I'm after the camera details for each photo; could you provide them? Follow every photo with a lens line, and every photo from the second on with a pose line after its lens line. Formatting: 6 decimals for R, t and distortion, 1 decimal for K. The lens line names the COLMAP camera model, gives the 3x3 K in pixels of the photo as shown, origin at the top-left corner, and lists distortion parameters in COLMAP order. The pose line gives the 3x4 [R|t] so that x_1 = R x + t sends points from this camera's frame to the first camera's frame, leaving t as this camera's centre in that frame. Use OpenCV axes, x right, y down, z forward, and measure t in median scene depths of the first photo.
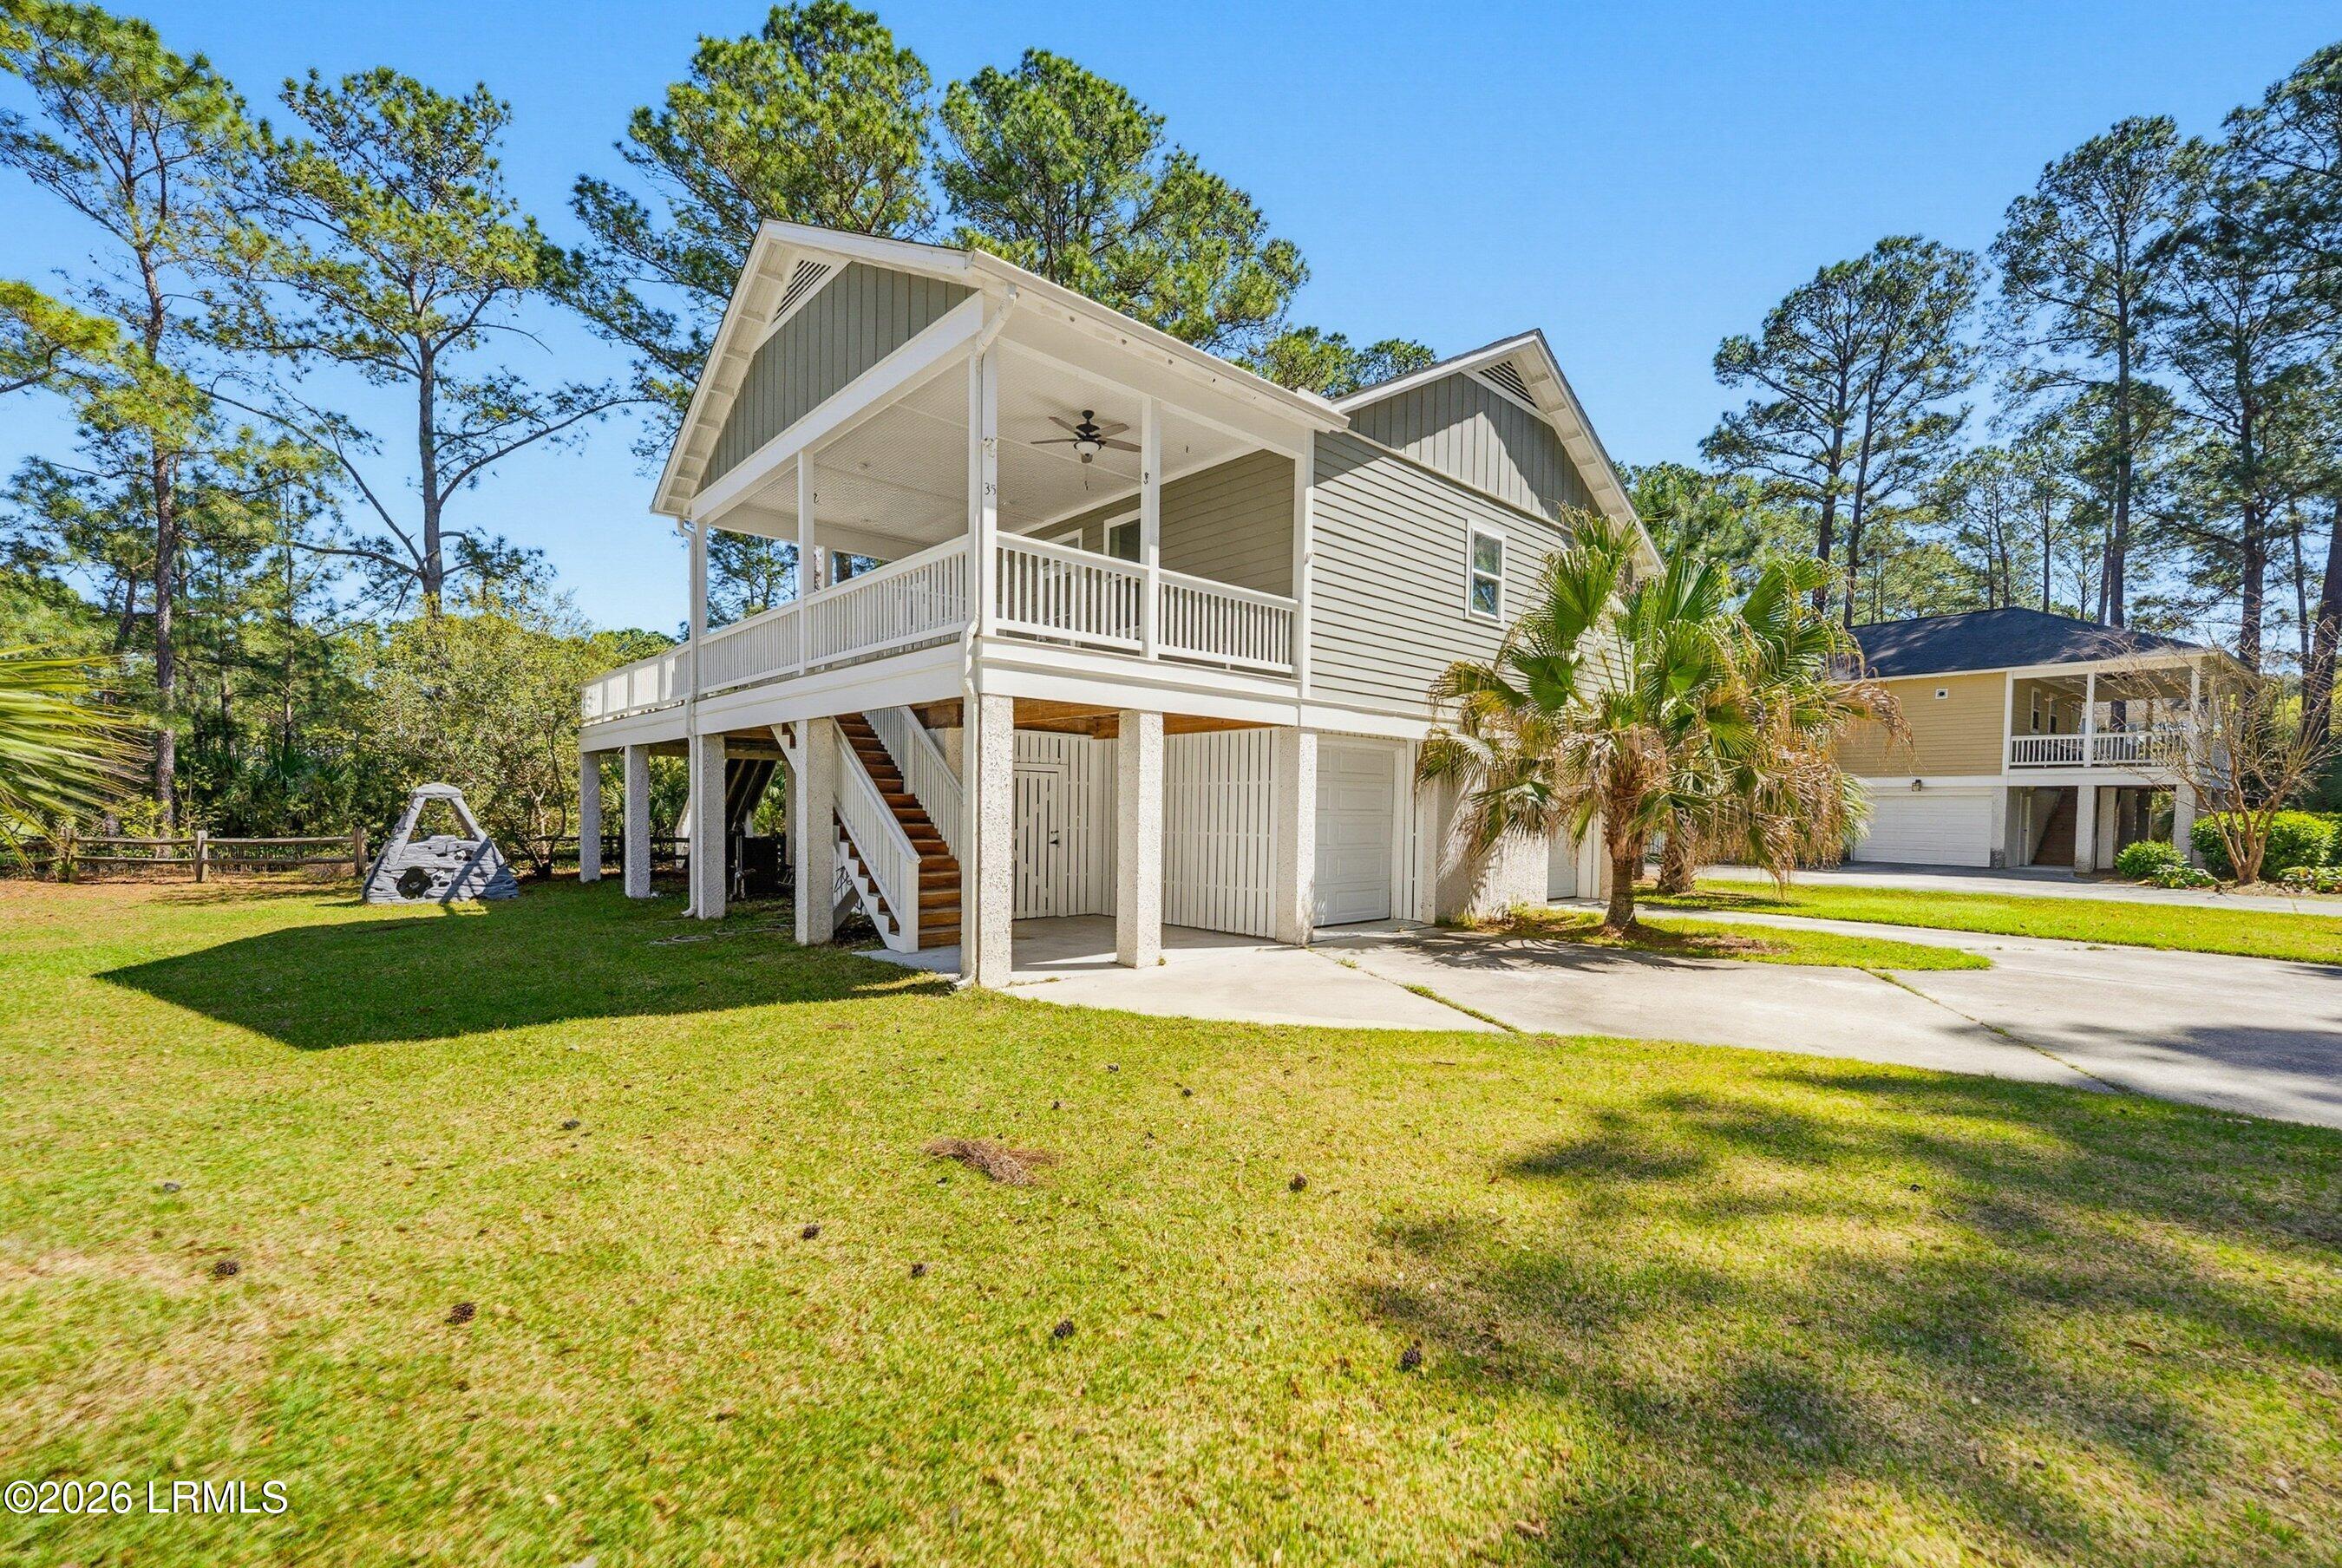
lens RADIAL K [[953.4, 0, 1208.1], [0, 953.4, 831.4], [0, 0, 1]] dist [-0.002528, 0.002751]
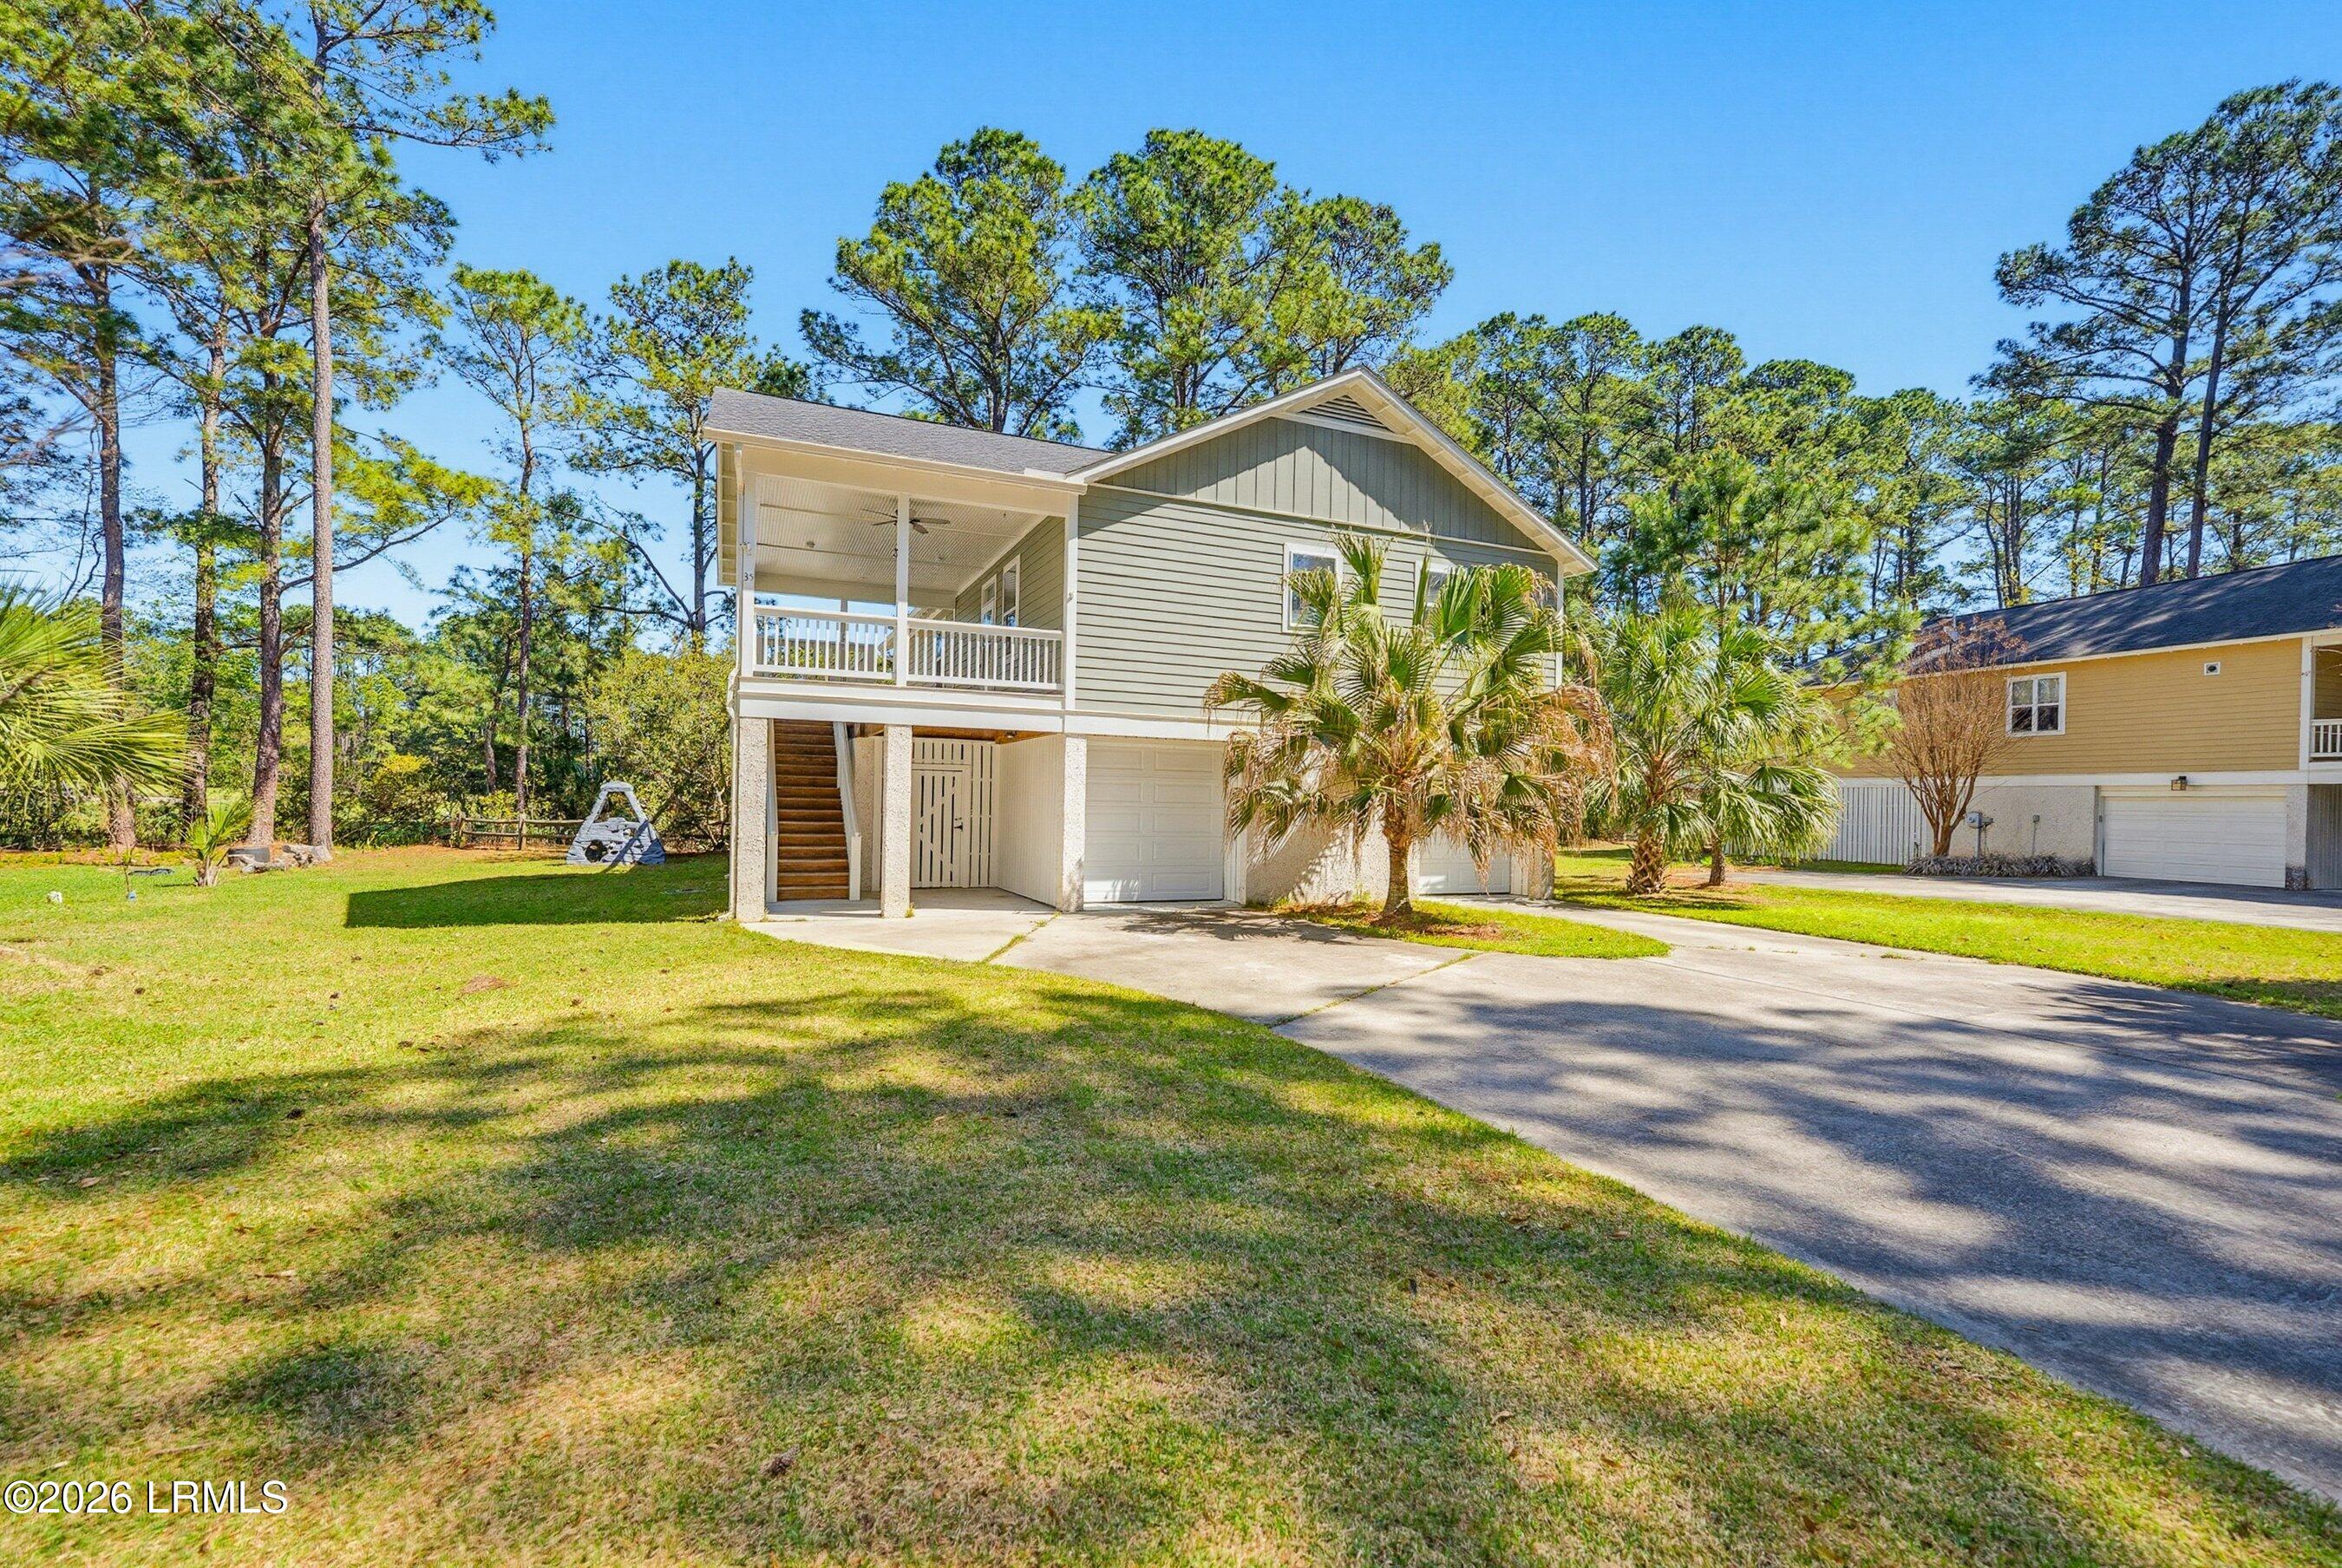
lens RADIAL K [[953.4, 0, 1153.3], [0, 953.4, 797.0], [0, 0, 1]] dist [-0.002528, 0.002751]
pose [[0.947302, 0.004465, -0.320311, 0.355480], [-0.015750, 0.999343, -0.032650, 0.006267], [0.319955, 0.035975, 0.946750, -0.072836]]
